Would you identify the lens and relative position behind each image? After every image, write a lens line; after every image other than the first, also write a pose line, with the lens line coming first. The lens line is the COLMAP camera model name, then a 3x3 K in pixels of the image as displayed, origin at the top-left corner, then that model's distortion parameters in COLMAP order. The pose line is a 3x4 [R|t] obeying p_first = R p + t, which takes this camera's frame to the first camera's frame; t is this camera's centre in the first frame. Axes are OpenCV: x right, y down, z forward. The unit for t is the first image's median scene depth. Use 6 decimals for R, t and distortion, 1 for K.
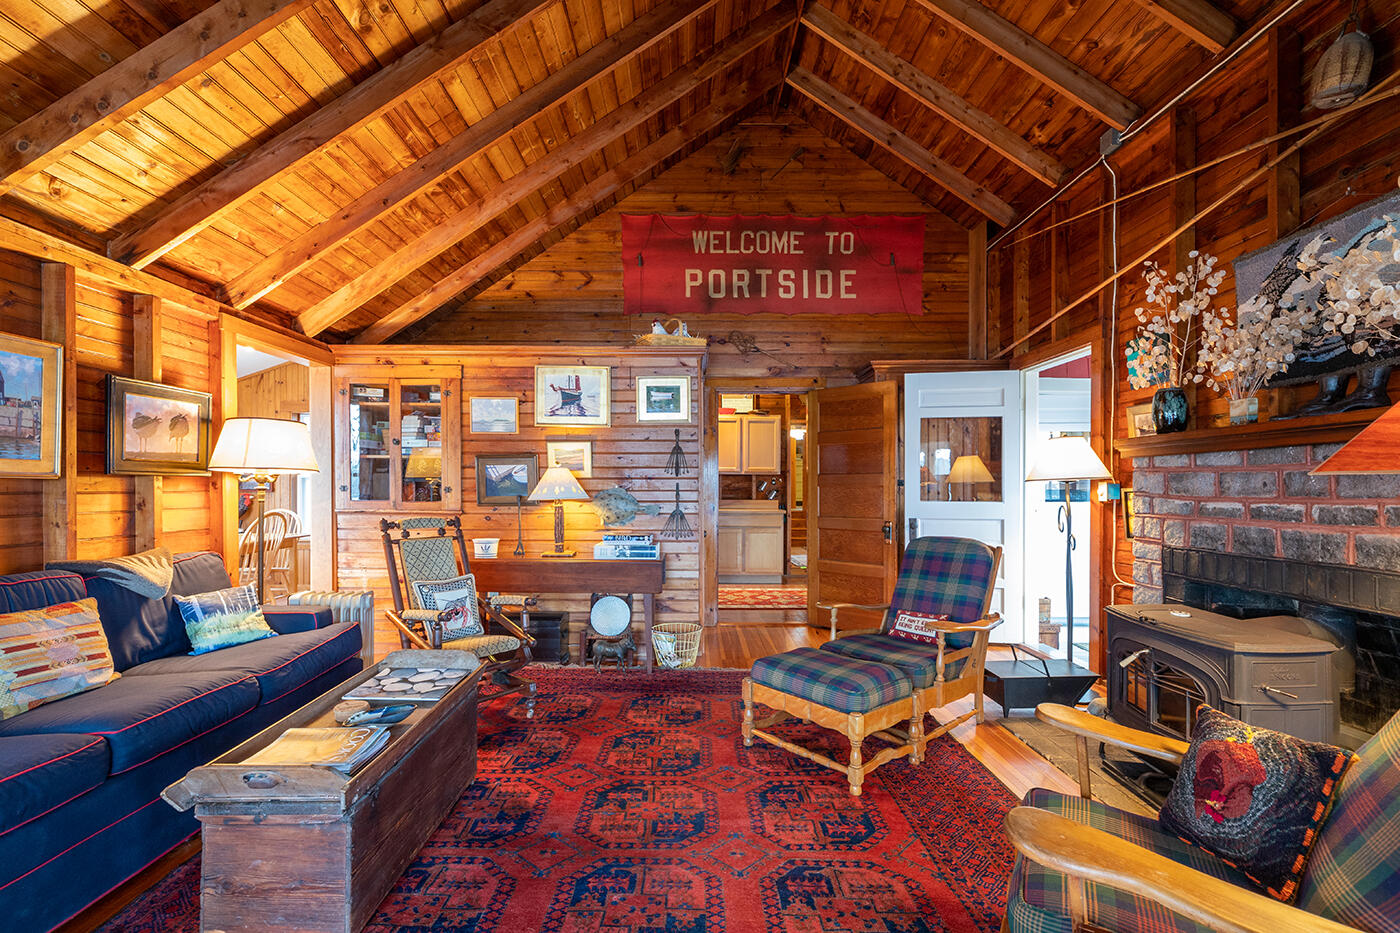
lens RADIAL K [[624.6, 0, 682.4], [0, 624.6, 484.6], [0, 0, 1]] dist [-0.000055, -0.000683]
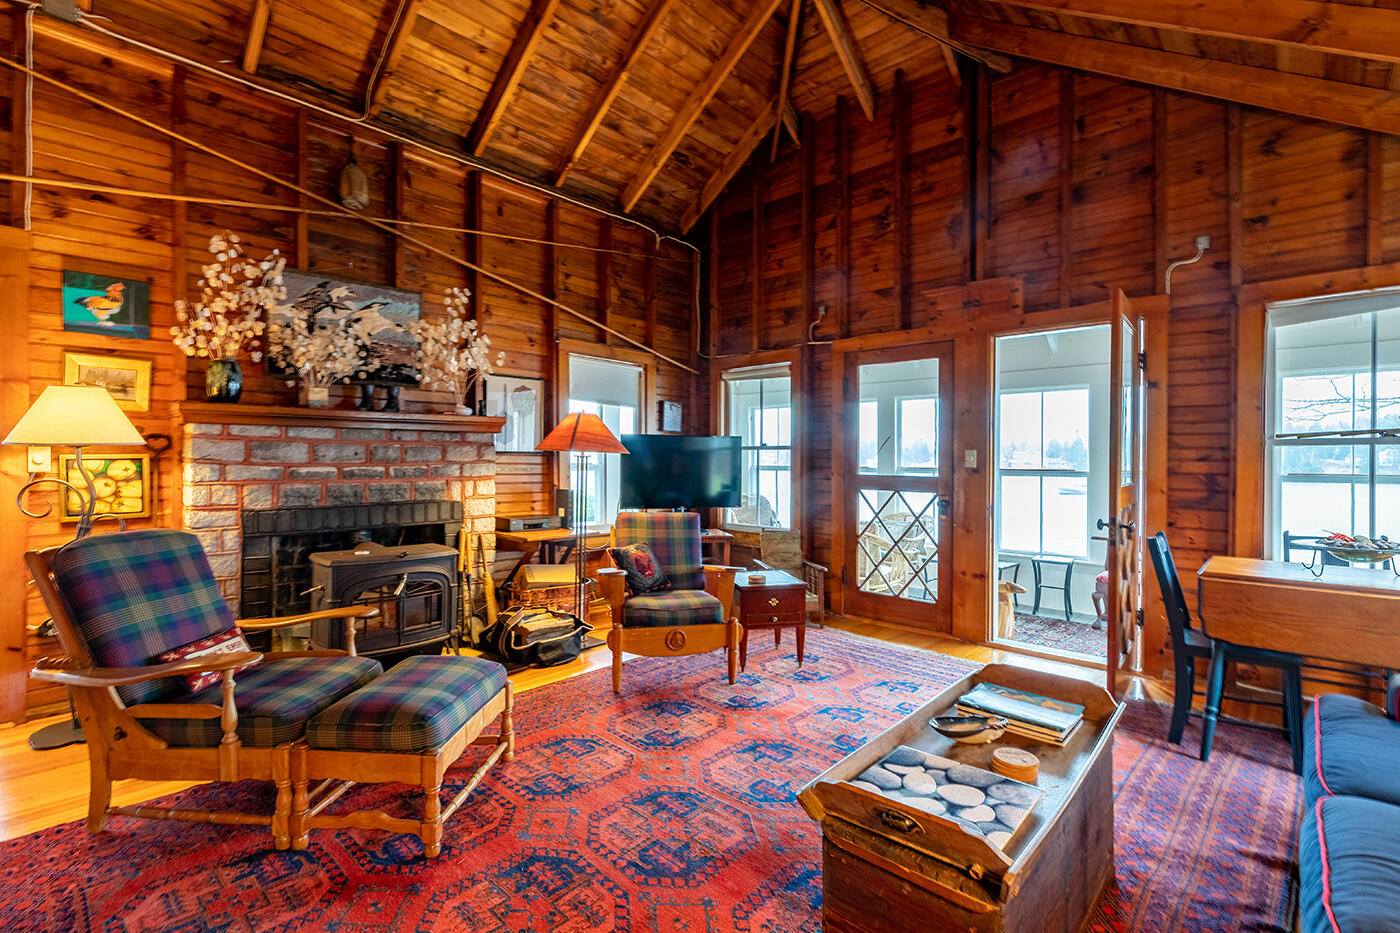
lens RADIAL K [[624.6, 0, 723.7], [0, 624.6, 457.1], [0, 0, 1]] dist [-0.000055, -0.000683]
pose [[-0.755762, -0.004222, 0.654833, -0.487881], [-0.009924, 0.999938, -0.005007, 0.004806], [-0.654771, -0.010283, -0.755757, 1.161379]]
